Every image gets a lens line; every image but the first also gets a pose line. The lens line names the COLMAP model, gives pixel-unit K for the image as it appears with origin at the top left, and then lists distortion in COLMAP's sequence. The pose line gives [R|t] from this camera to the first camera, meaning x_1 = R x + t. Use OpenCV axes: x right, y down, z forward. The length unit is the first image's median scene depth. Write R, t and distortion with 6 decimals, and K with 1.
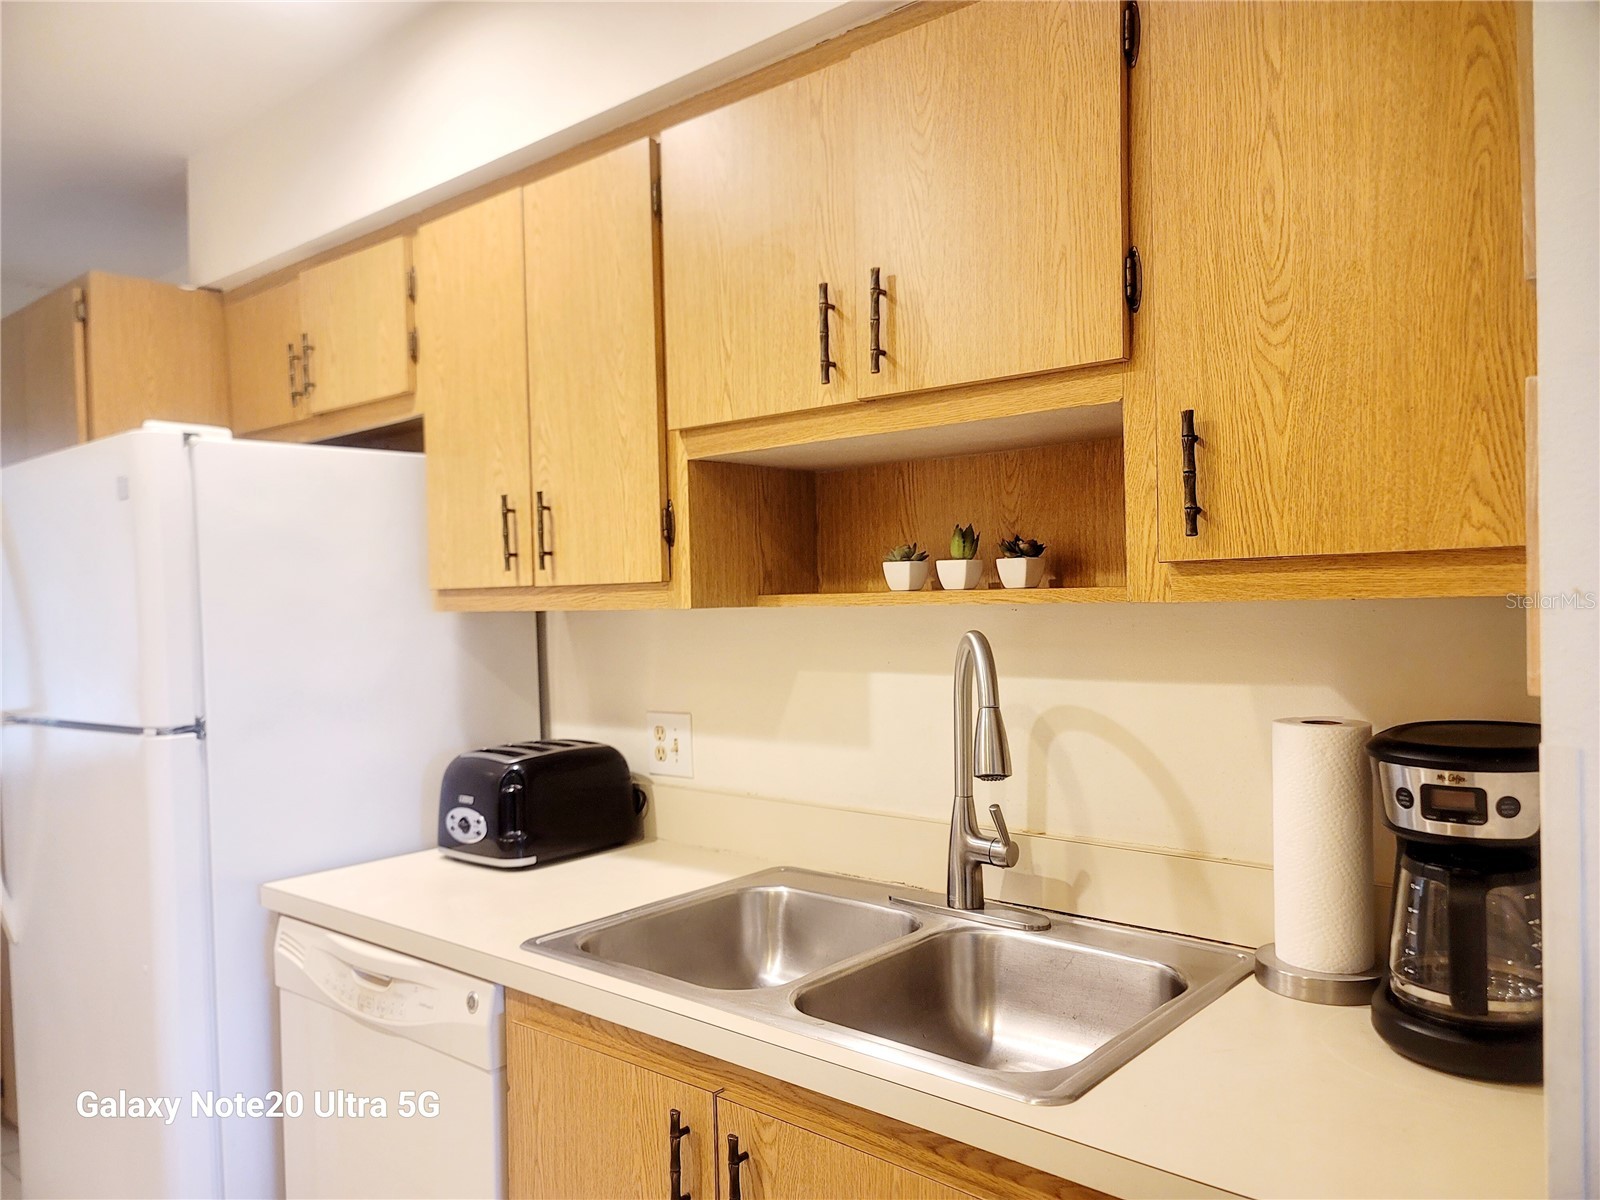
lens RADIAL K [[1189.1, 0, 806.9], [0, 1189.1, 595.1], [0, 0, 1]] dist [0.010903, -0.012531]
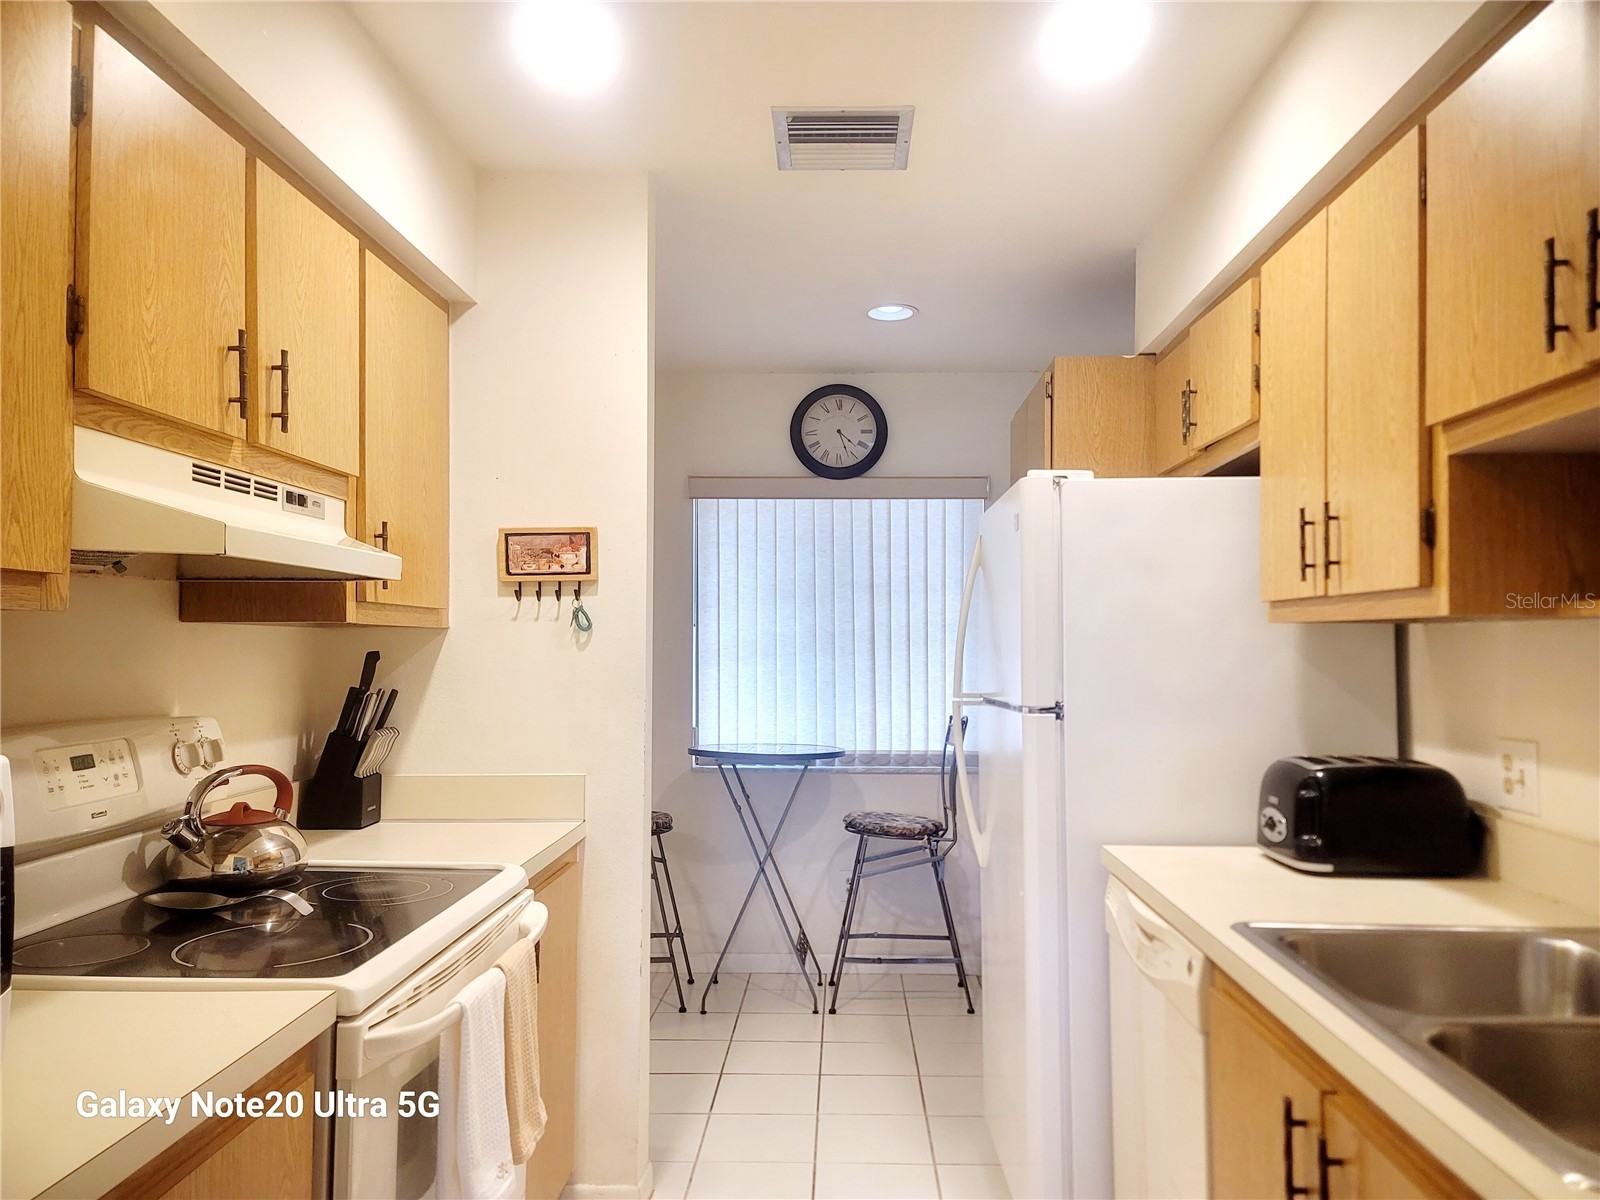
lens RADIAL K [[1189.1, 0, 806.0], [0, 1189.1, 606.3], [0, 0, 1]] dist [0.010903, -0.012531]
pose [[0.590433, -0.002599, -0.807083, 0.326948], [-0.020822, 0.999613, -0.018451, 0.029509], [0.806818, 0.027699, 0.590150, 0.042737]]
